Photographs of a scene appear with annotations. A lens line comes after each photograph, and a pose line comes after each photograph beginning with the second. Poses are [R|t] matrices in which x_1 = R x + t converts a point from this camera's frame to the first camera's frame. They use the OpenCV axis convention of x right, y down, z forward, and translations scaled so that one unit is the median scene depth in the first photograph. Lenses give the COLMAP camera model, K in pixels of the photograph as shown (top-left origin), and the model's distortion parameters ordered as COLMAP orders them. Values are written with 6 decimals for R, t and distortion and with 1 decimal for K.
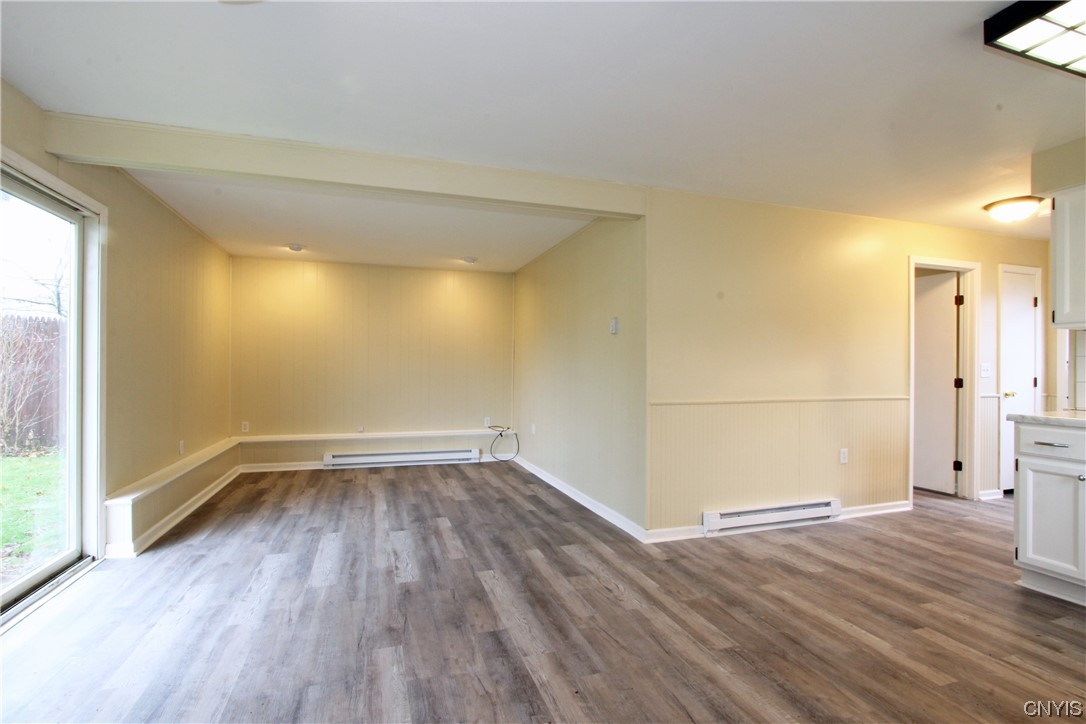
lens RADIAL K [[499.1, 0, 528.0], [0, 499.1, 367.7], [0, 0, 1]] dist [-0.015122, 0.002072]
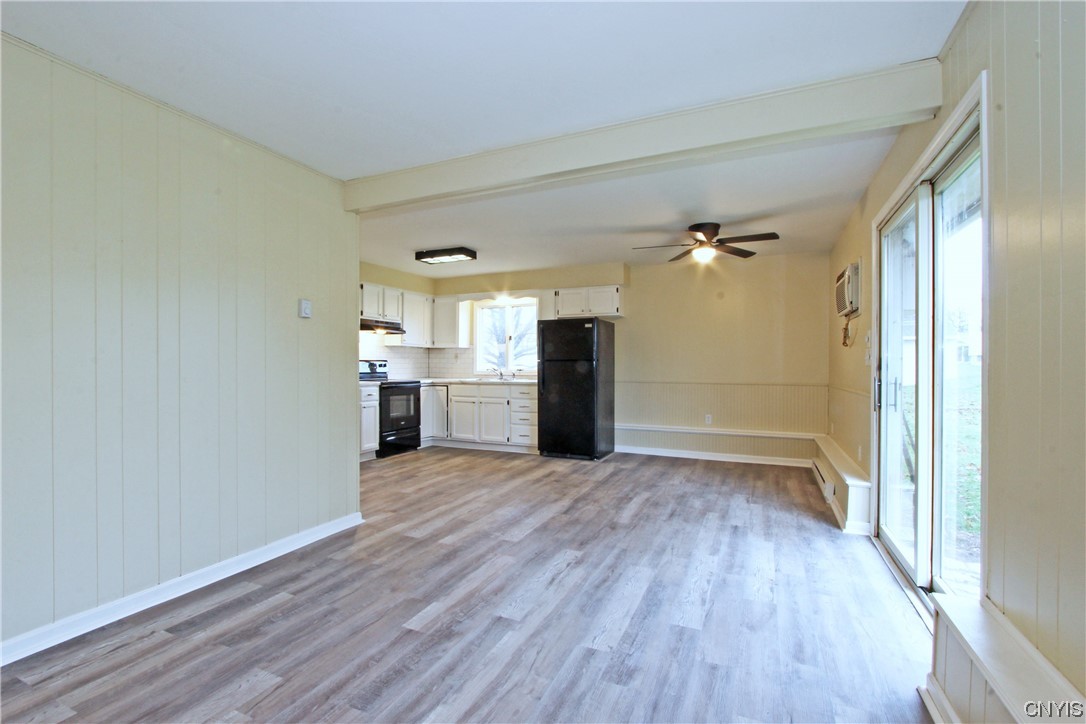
lens RADIAL K [[499.1, 0, 528.0], [0, 499.1, 367.7], [0, 0, 1]] dist [-0.015122, 0.002072]
pose [[-0.735418, -0.010824, 0.677527, -0.811498], [-0.008771, 0.999941, 0.006455, 0.007639], [-0.677557, -0.001195, -0.735469, 1.665186]]
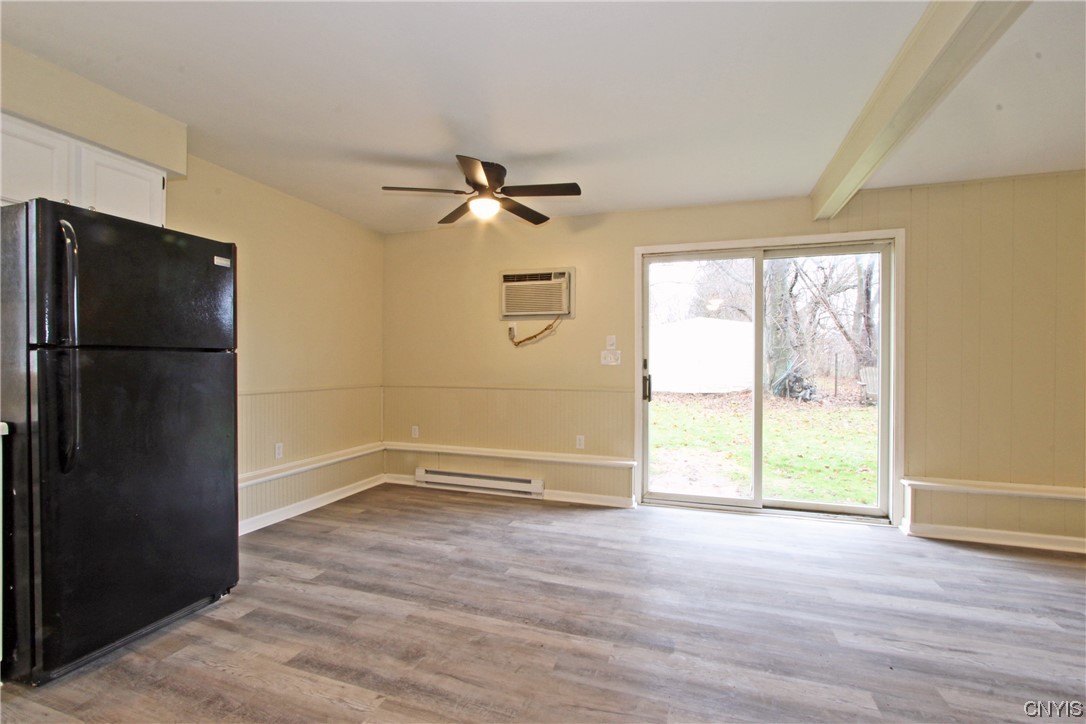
lens RADIAL K [[499.1, 0, 528.0], [0, 499.1, 367.7], [0, 0, 1]] dist [-0.015122, 0.002072]
pose [[-0.597490, -0.003189, -0.801870, 0.587316], [-0.008539, 0.999961, 0.002385, 0.009341], [0.801831, 0.008273, -0.597494, 0.938447]]
